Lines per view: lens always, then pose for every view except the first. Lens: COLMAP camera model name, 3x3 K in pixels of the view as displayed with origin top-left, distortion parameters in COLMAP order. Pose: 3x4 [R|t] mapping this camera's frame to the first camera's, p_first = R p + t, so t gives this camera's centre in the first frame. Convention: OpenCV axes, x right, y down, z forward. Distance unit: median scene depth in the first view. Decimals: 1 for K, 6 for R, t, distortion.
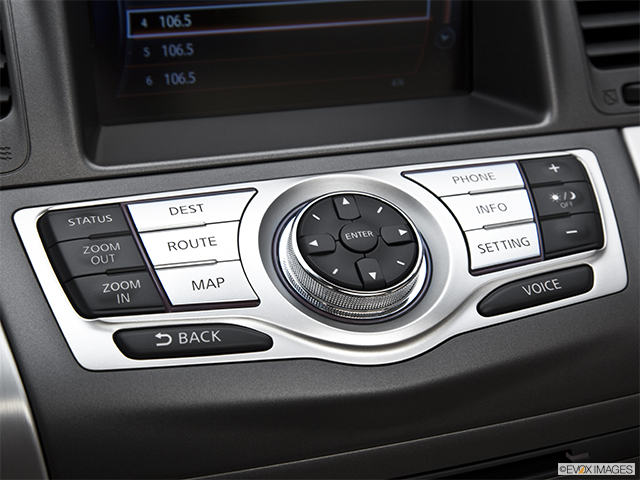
lens RADIAL K [[1165.3, 0, 320.0], [0, 1165.3, 240.0], [0, 0, 1]] dist [0.011157, 0.042883]
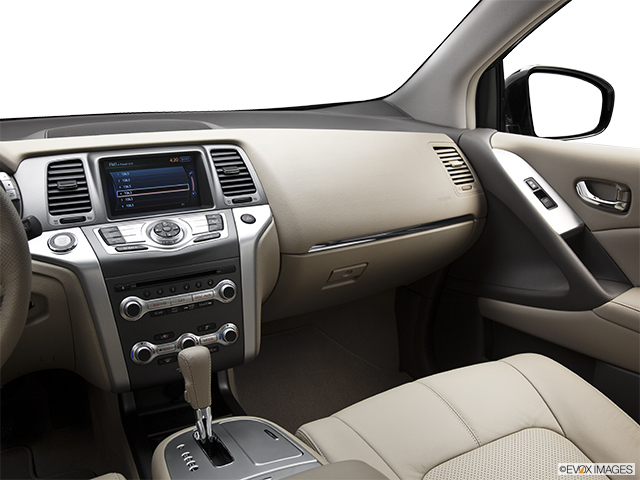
lens RADIAL K [[579.2, 0, 338.6], [0, 579.2, 241.6], [0, 0, 1]] dist [-0.062788, 0.012258]
pose [[0.981599, -0.088858, 0.169021, 0.313813], [0.119257, 0.976559, -0.179194, 0.545535], [-0.149136, 0.196054, 0.969186, -1.363818]]
